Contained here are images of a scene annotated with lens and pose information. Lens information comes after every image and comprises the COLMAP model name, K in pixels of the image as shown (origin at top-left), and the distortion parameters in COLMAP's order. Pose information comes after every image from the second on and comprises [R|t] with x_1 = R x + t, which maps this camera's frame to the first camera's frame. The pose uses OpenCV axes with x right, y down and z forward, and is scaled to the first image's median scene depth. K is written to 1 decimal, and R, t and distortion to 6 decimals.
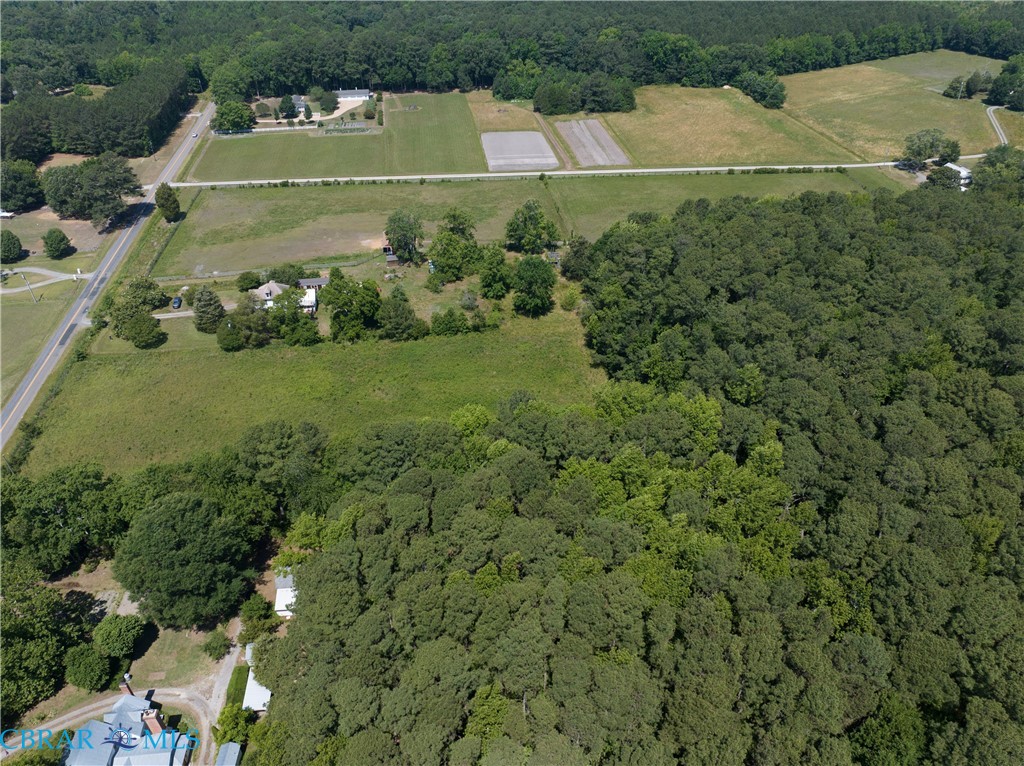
lens RADIAL K [[721.0, 0, 512.0], [0, 721.0, 383.0], [0, 0, 1]] dist [-0.058349, 0.033778]
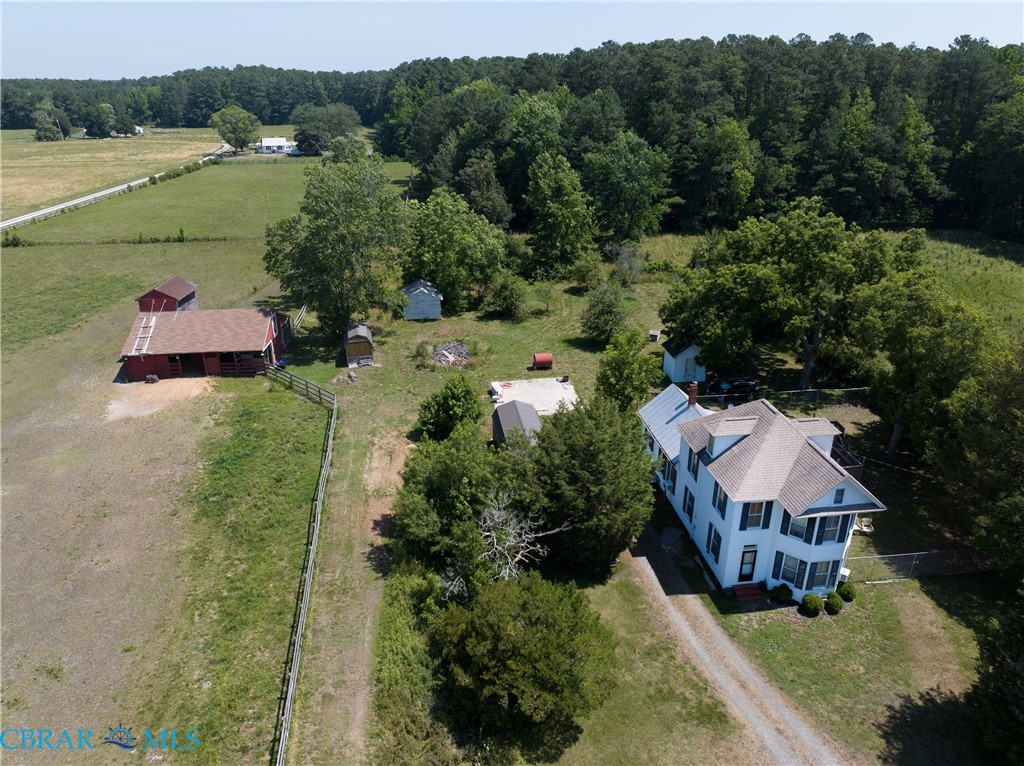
lens RADIAL K [[721.0, 0, 512.0], [0, 721.0, 383.0], [0, 0, 1]] dist [-0.058349, 0.033778]
pose [[0.007136, -0.382938, 0.923746, -0.284084], [0.583316, 0.751912, 0.307198, -0.134792], [-0.812214, 0.536644, 0.228739, 0.558490]]
